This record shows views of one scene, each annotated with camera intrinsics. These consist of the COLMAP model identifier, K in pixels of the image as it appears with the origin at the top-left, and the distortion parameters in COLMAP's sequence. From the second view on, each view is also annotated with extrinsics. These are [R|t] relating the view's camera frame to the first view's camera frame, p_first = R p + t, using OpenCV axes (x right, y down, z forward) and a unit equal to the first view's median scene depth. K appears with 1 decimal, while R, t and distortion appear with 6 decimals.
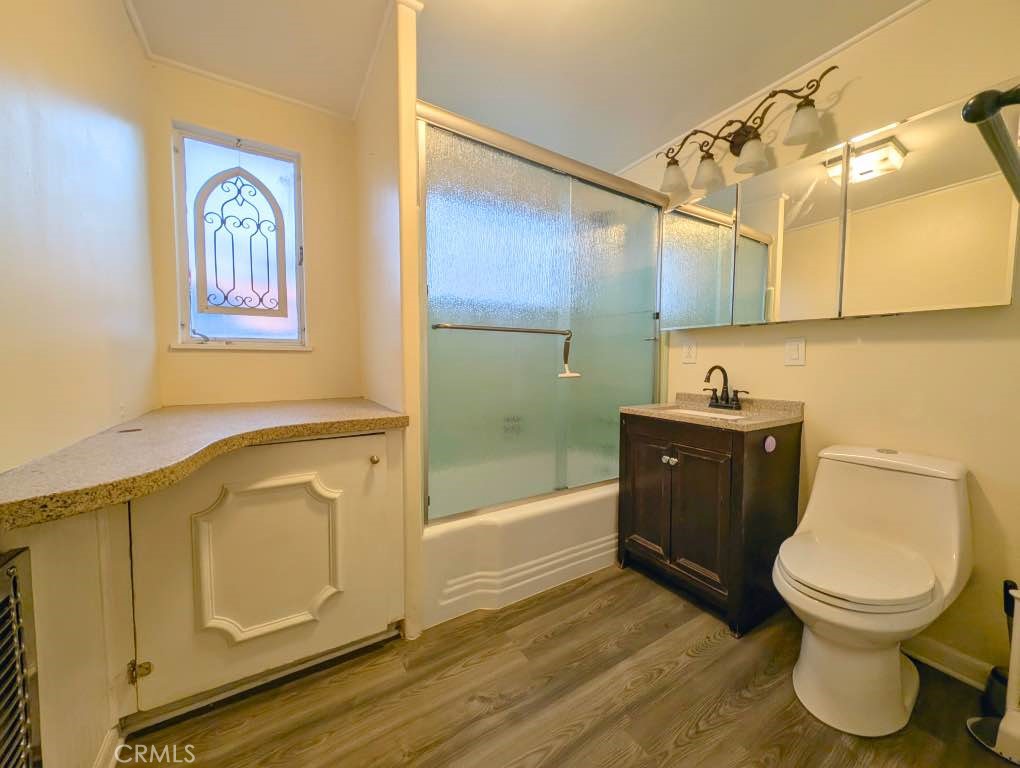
lens RADIAL K [[381.4, 0, 510.7], [0, 381.4, 383.5], [0, 0, 1]] dist [0.007200, -0.003504]
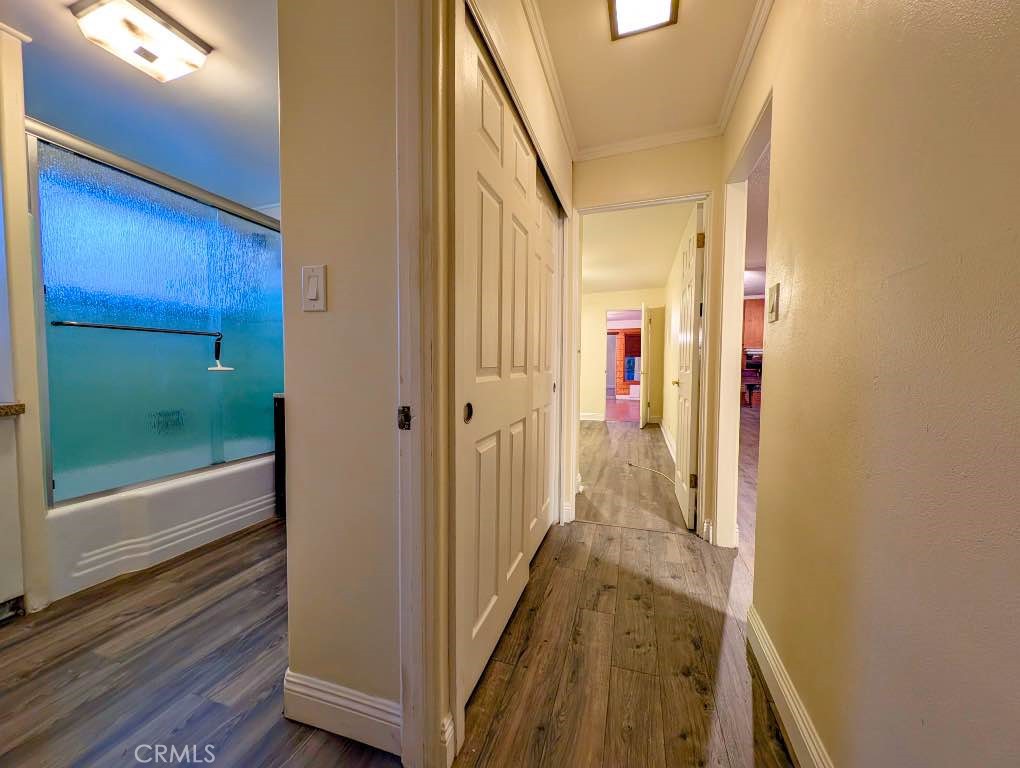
lens RADIAL K [[381.4, 0, 511.1], [0, 381.4, 385.1], [0, 0, 1]] dist [0.007200, -0.003504]
pose [[0.764750, -0.027483, 0.643740, 0.085470], [0.028383, 0.999557, 0.008955, 0.054470], [-0.643701, 0.011423, 0.765192, -0.654953]]
